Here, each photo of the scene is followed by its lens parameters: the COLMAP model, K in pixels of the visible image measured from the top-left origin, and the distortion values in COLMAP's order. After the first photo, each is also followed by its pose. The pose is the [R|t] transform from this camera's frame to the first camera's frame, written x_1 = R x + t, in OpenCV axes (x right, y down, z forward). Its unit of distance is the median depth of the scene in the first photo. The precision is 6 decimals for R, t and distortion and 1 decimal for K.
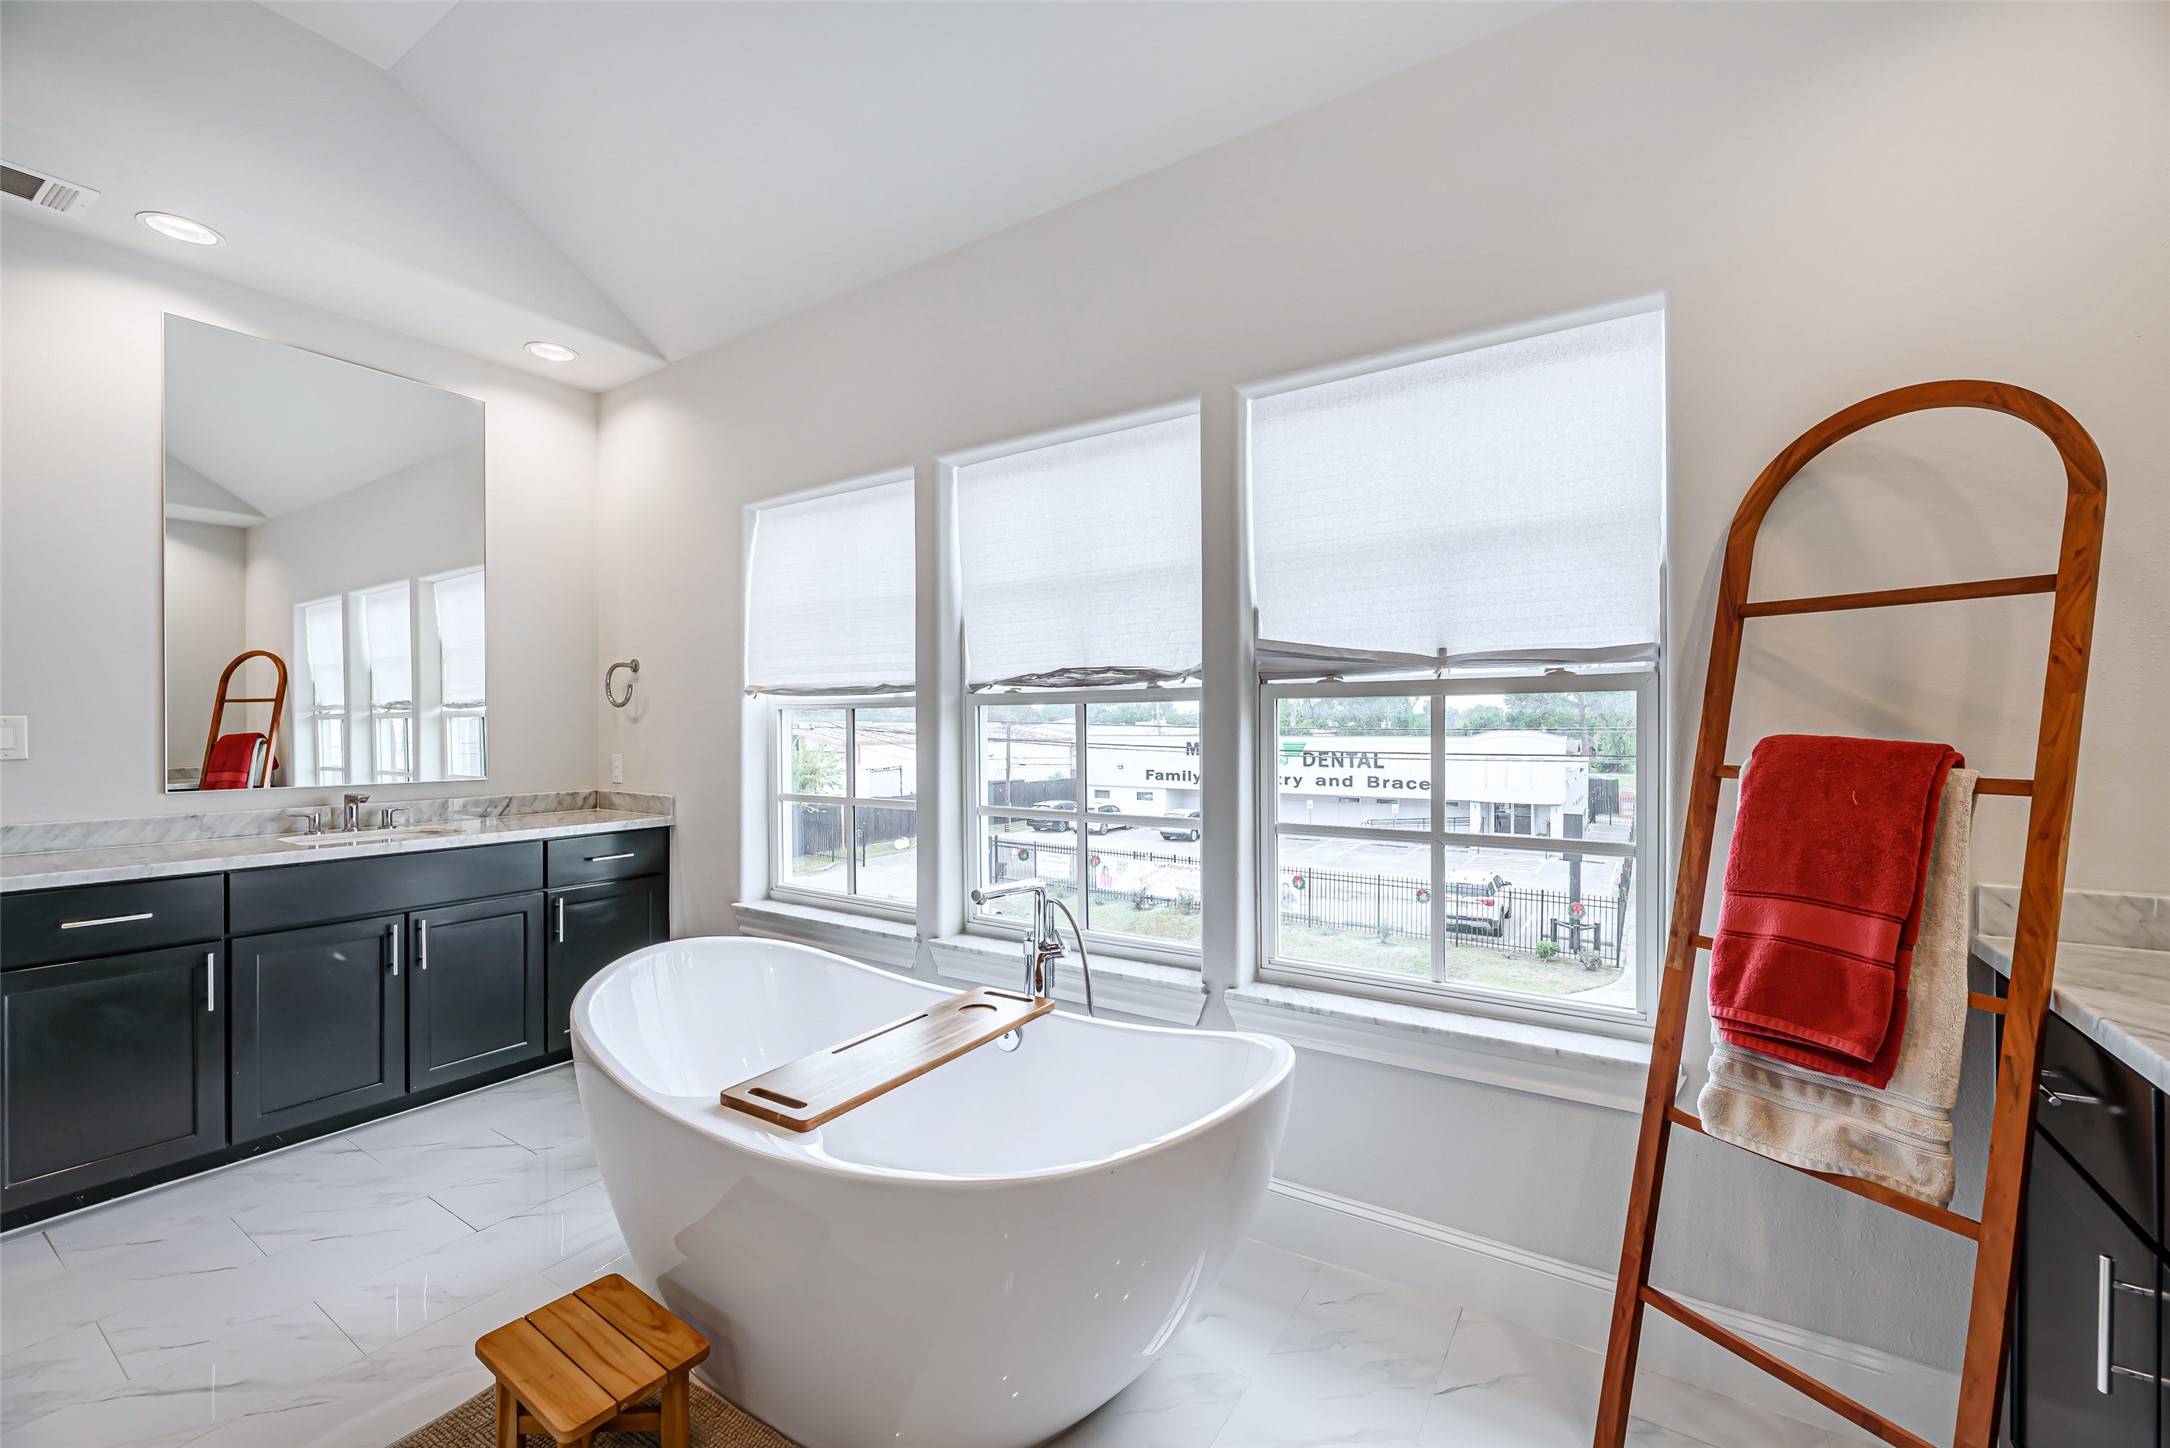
lens RADIAL K [[875.7, 0, 1085.0], [0, 875.7, 724.0], [0, 0, 1]] dist [0.002333, 0.000214]
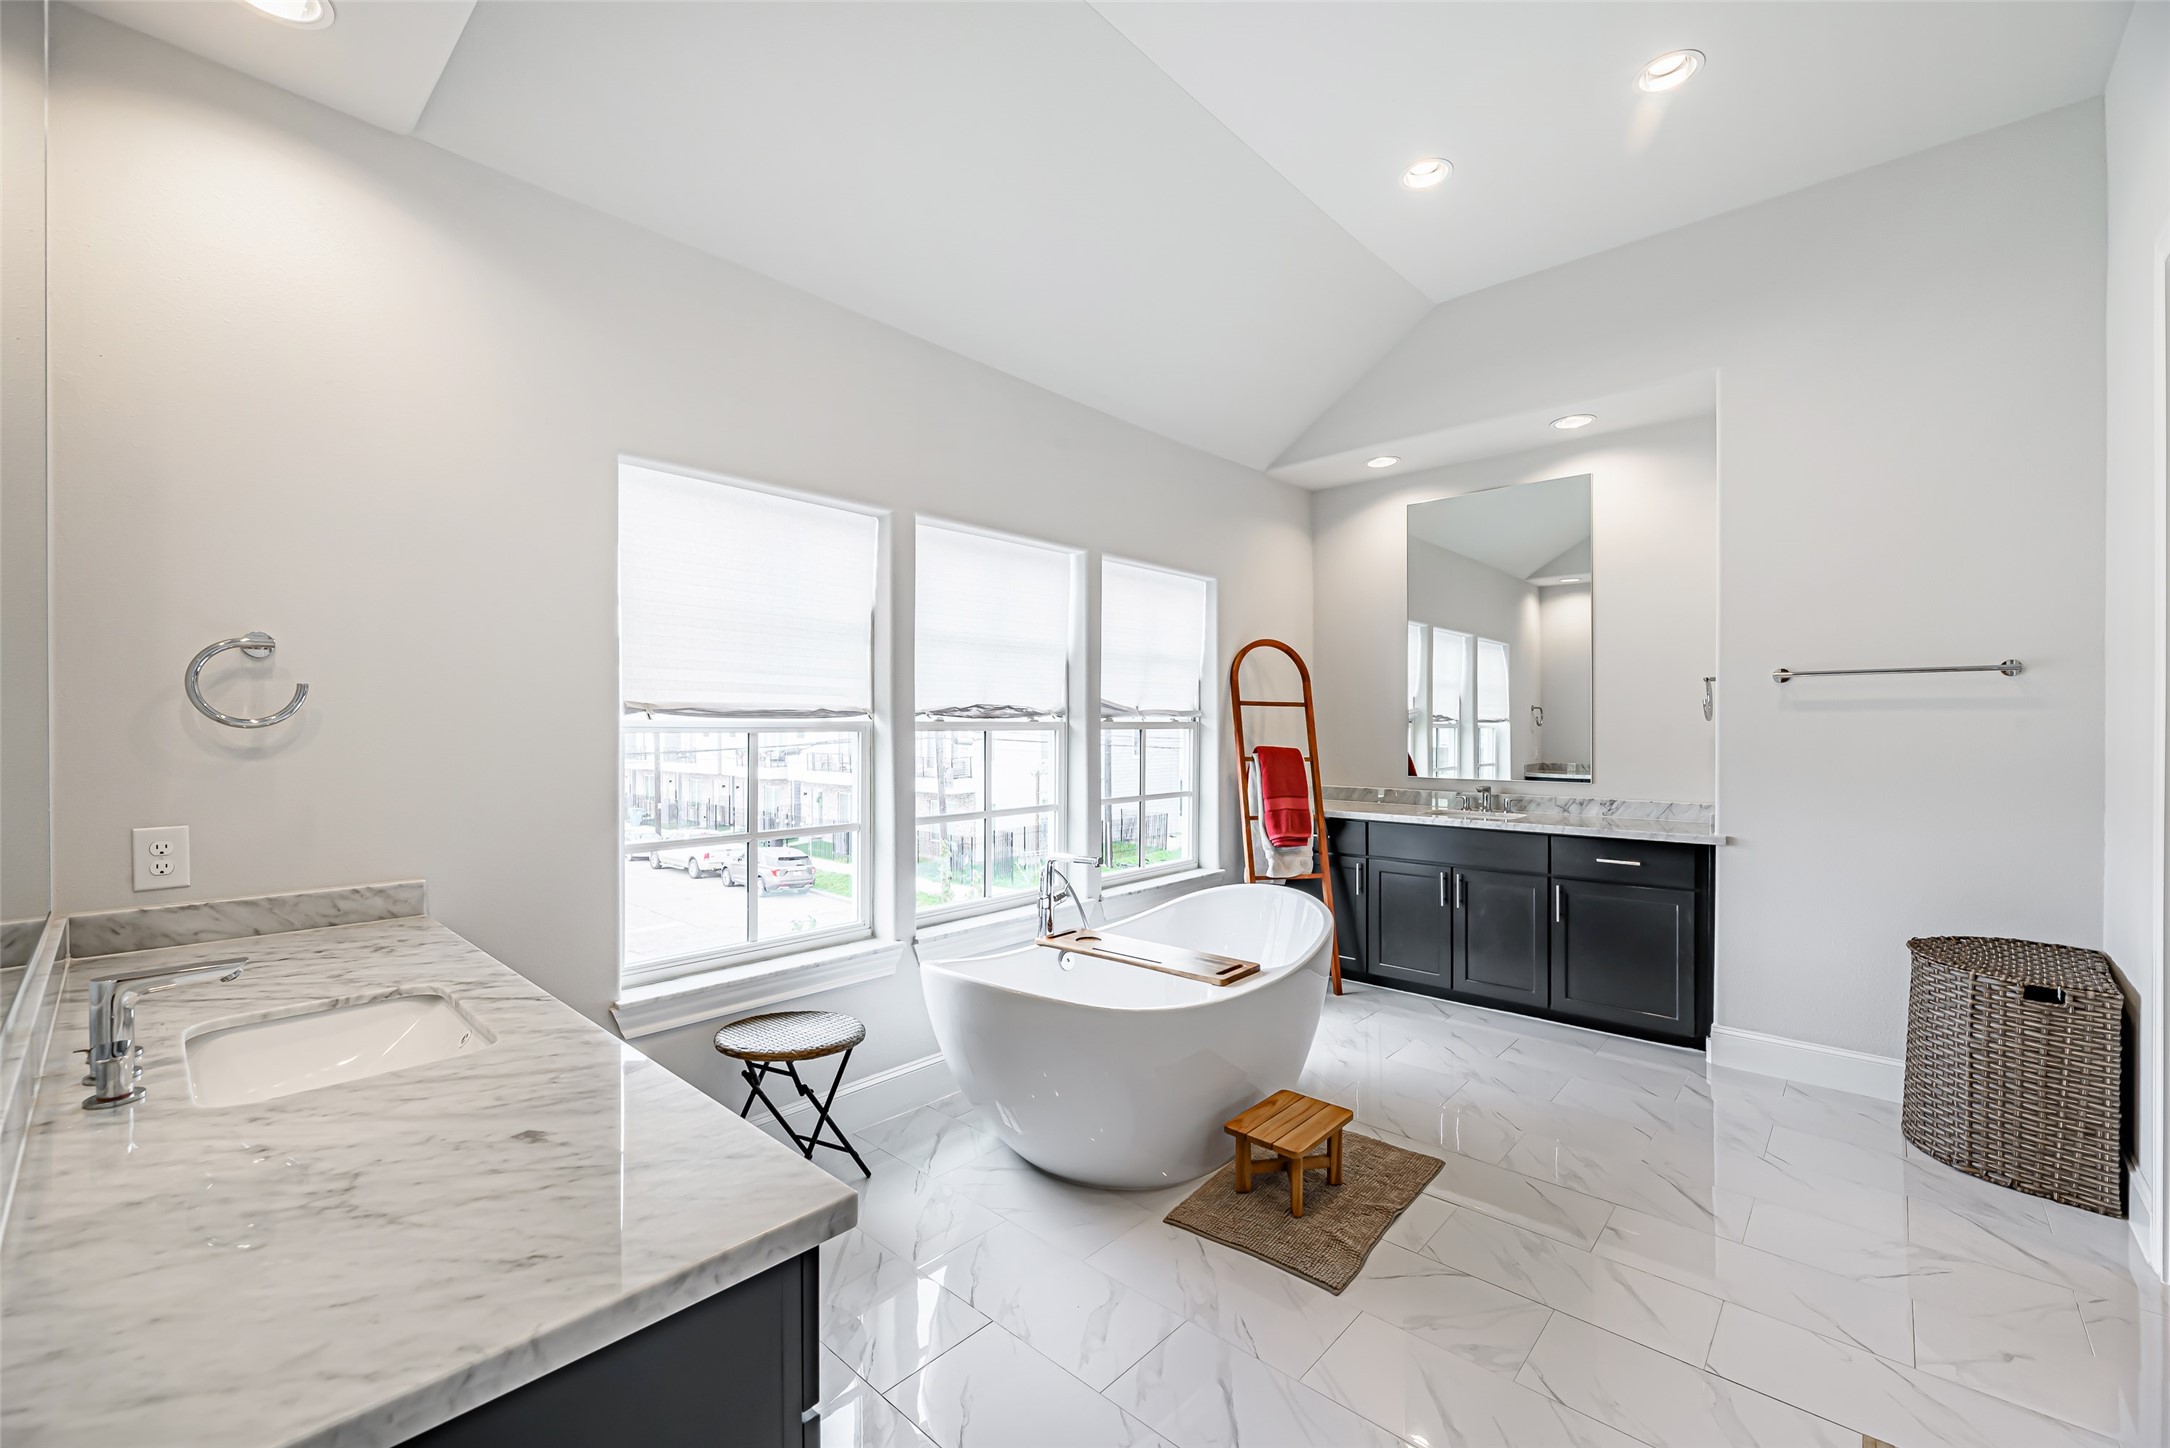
lens RADIAL K [[875.7, 0, 1085.0], [0, 875.7, 724.0], [0, 0, 1]] dist [0.002333, 0.000214]
pose [[0.168040, 0.011529, 0.985713, -1.338719], [0.005709, 0.999903, -0.012669, -0.016699], [-0.985764, 0.007757, 0.167958, 0.641292]]
